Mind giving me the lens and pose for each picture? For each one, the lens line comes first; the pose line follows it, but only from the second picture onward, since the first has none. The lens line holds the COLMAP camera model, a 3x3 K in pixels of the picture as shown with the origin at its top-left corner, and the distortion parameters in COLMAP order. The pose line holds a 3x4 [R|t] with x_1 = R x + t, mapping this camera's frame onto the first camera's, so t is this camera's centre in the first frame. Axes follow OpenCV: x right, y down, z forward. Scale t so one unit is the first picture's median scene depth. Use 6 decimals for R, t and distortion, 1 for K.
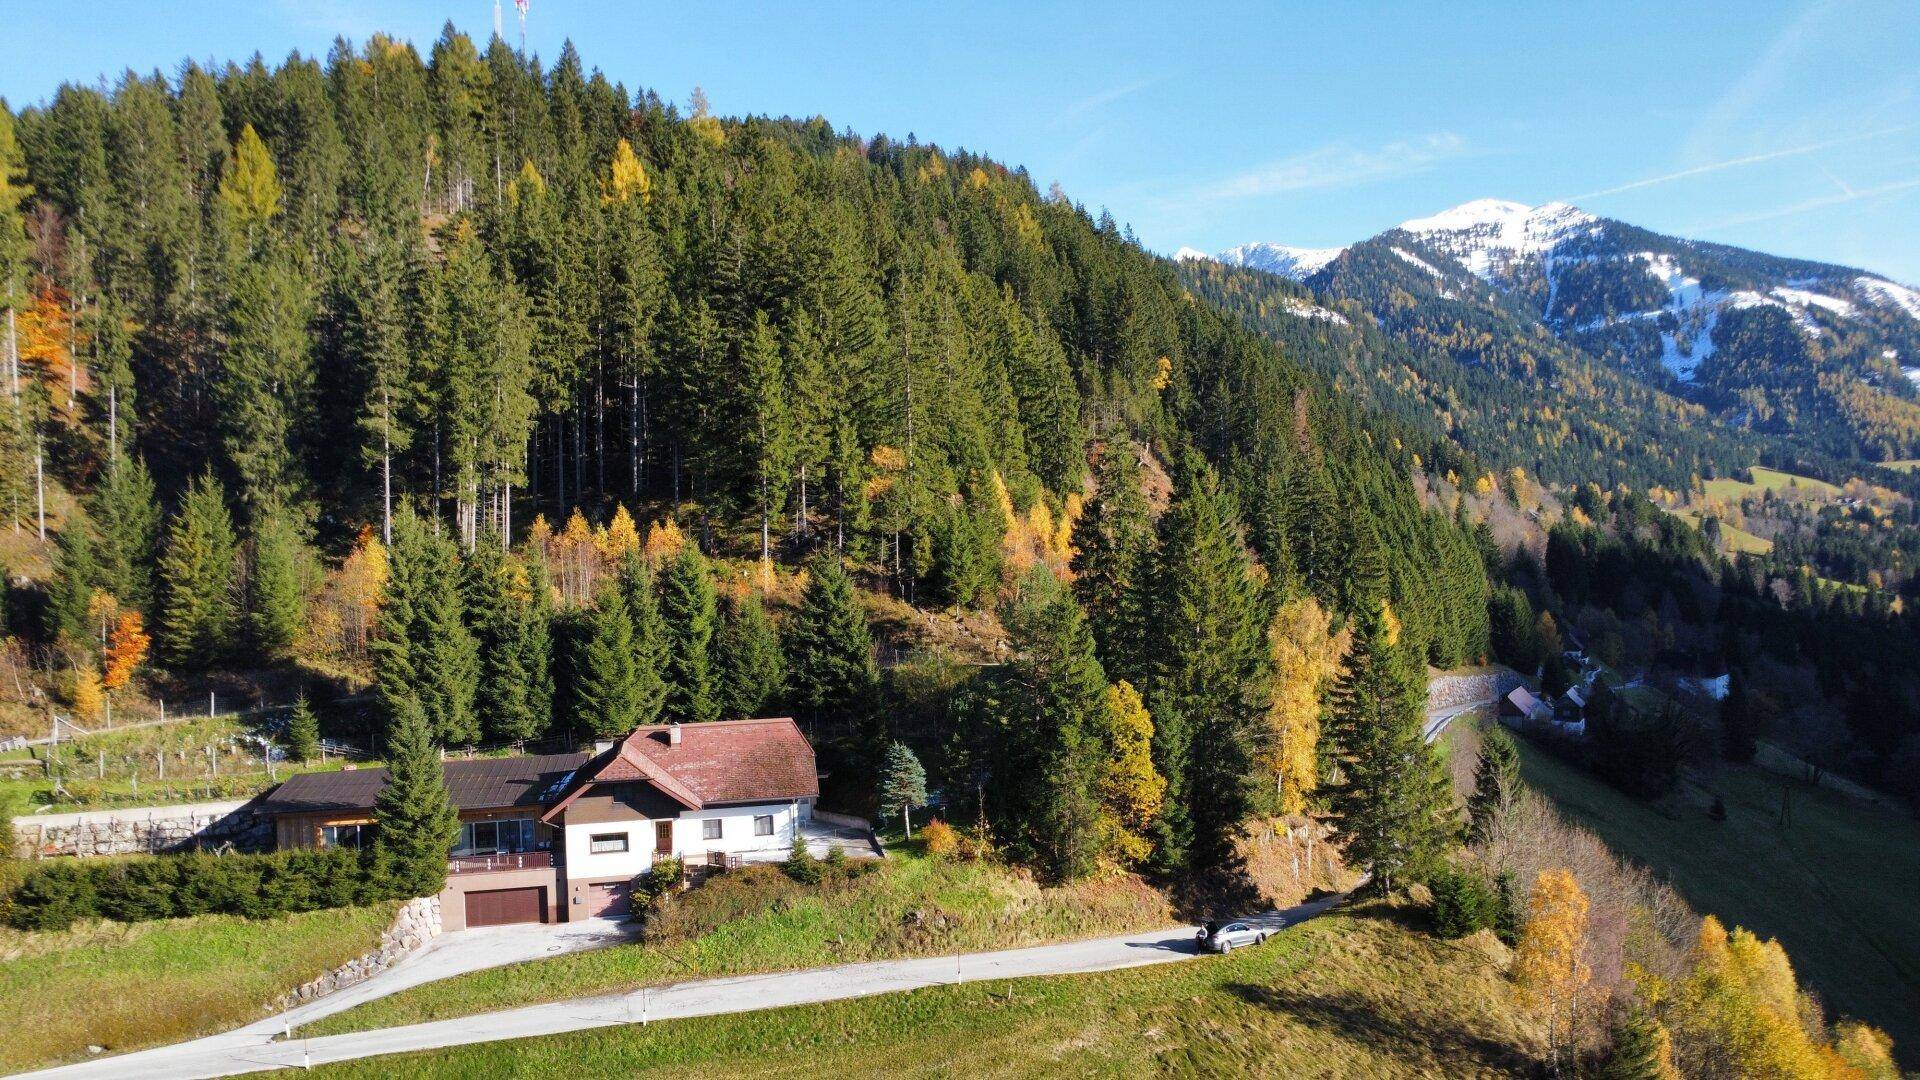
lens RADIAL K [[1386.1, 0, 956.8], [0, 1386.1, 535.3], [0, 0, 1]] dist [-0.025811, 0.004418]
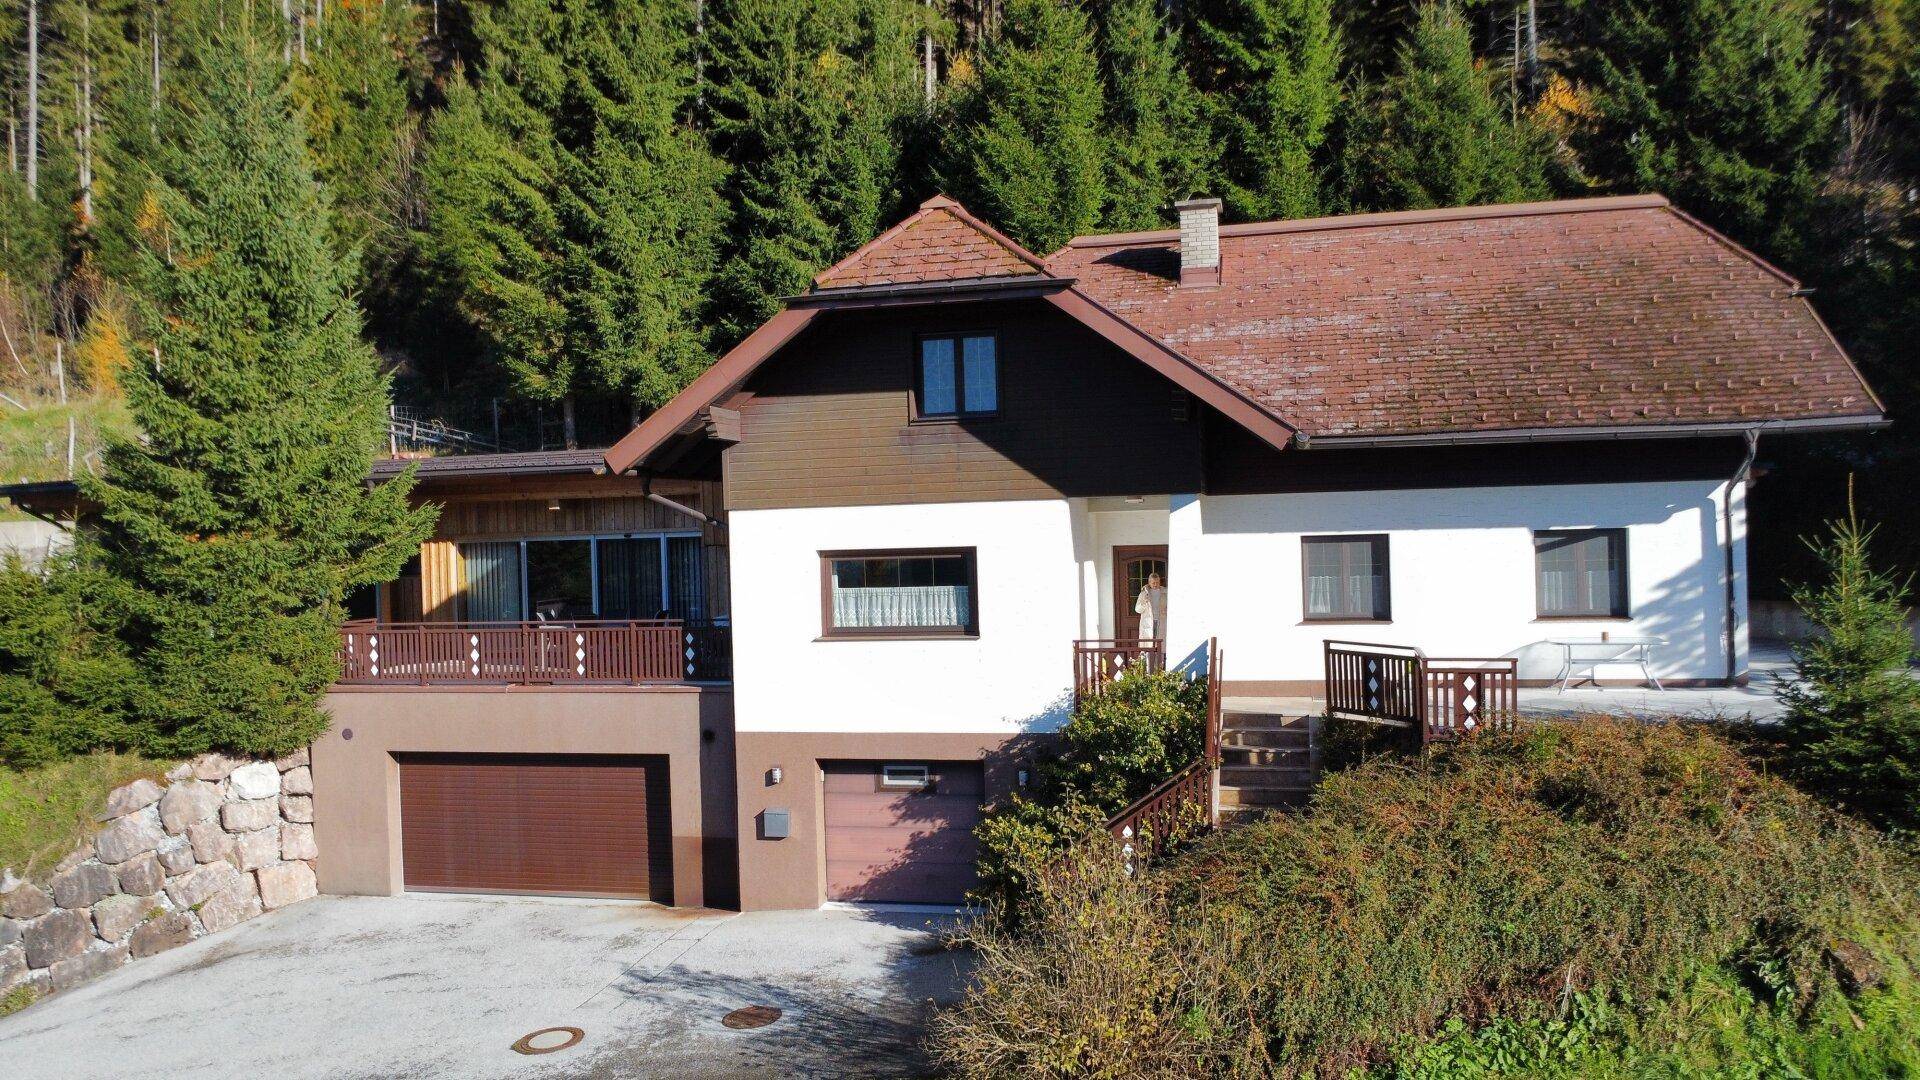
lens RADIAL K [[1386.1, 0, 956.8], [0, 1386.1, 535.3], [0, 0, 1]] dist [-0.025811, 0.004418]
pose [[0.912491, 0.008056, -0.409018, -0.141611], [-0.000371, 0.999822, 0.018865, 0.201108], [0.409097, -0.017062, 0.912331, 0.762925]]
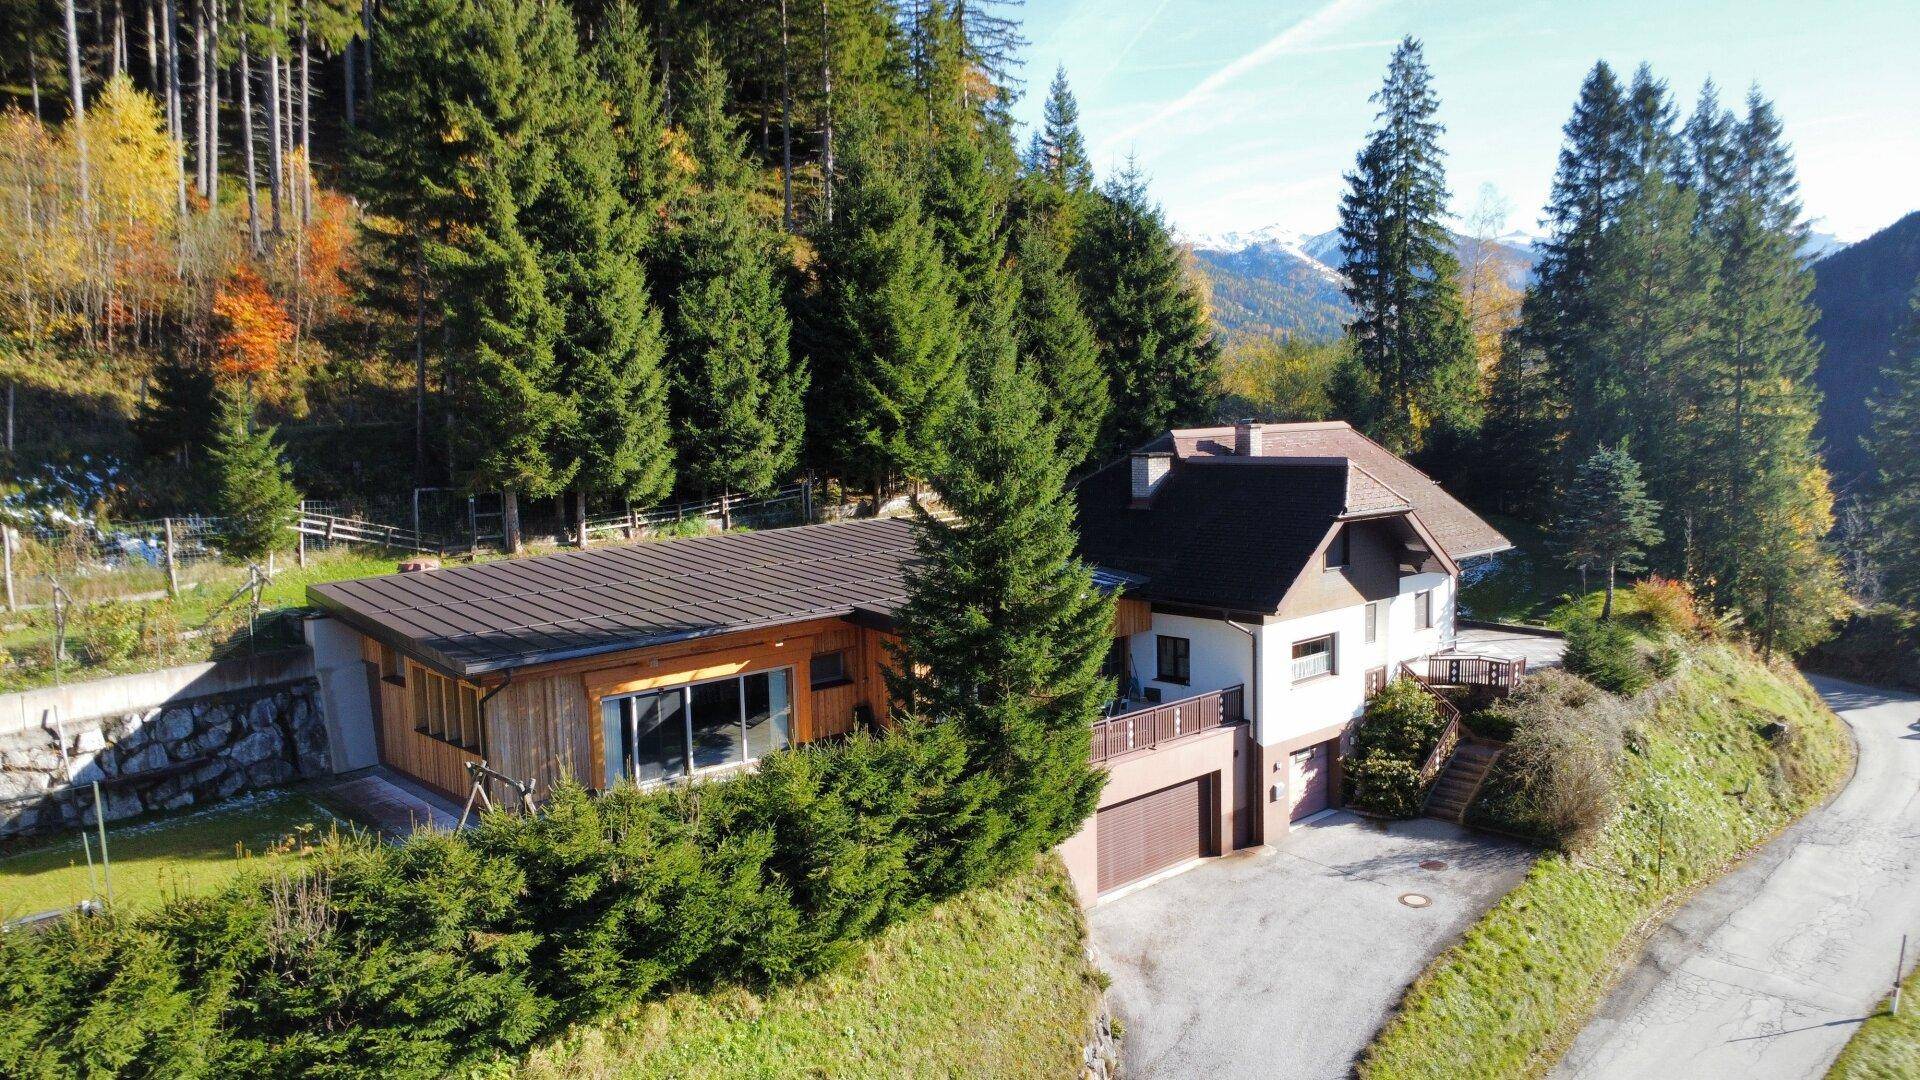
lens RADIAL K [[1386.1, 0, 956.8], [0, 1386.1, 535.3], [0, 0, 1]] dist [-0.025811, 0.004418]
pose [[0.850491, -0.040482, 0.524430, -0.565818], [-0.004465, 0.996442, 0.084158, 0.139875], [-0.525971, -0.073917, 0.847284, 0.658090]]
